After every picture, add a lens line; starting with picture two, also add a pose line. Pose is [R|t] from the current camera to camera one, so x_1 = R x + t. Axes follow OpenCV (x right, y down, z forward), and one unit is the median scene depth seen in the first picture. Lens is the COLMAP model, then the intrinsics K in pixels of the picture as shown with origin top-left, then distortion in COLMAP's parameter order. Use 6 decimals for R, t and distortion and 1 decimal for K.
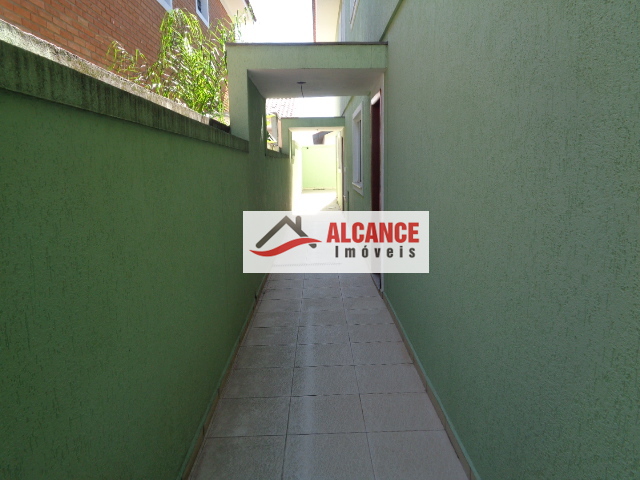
lens RADIAL K [[477.4, 0, 320.0], [0, 477.4, 240.0], [0, 0, 1]] dist [-0.000301, 0.012230]
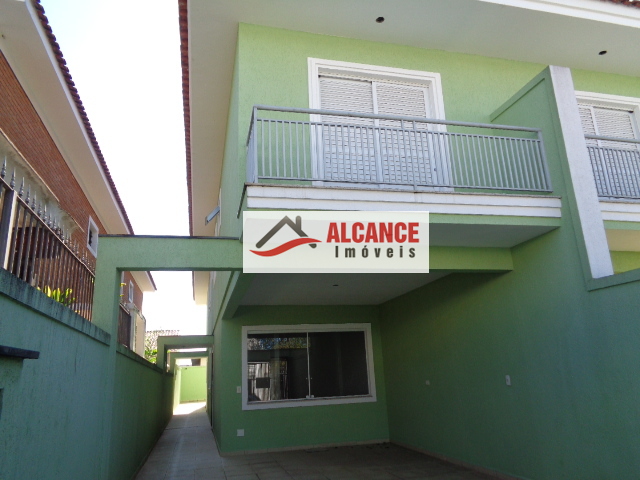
lens RADIAL K [[477.4, 0, 320.0], [0, 477.4, 240.0], [0, 0, 1]] dist [-0.000301, 0.012230]
pose [[0.971238, 0.032609, 0.235866, 0.021324], [0.072763, 0.902547, -0.424400, 0.133541], [-0.226720, 0.429356, 0.874215, -0.725289]]
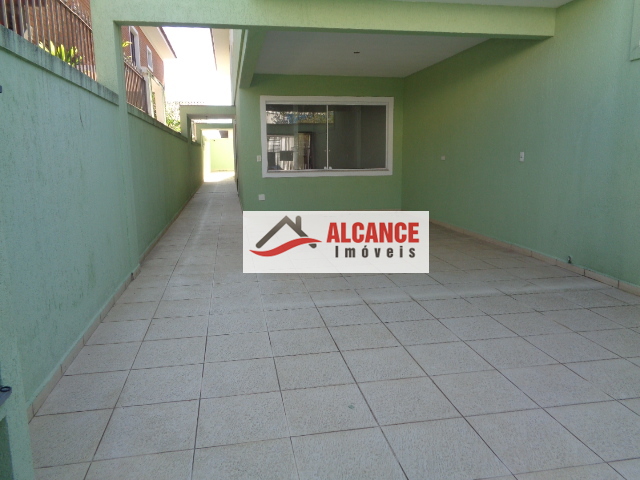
lens RADIAL K [[477.4, 0, 320.0], [0, 477.4, 240.0], [0, 0, 1]] dist [-0.000301, 0.012230]
pose [[0.983894, -0.030579, 0.176119, 0.040345], [0.028549, 0.999494, 0.014050, 0.142896], [-0.176460, -0.008796, 0.984269, -0.722542]]
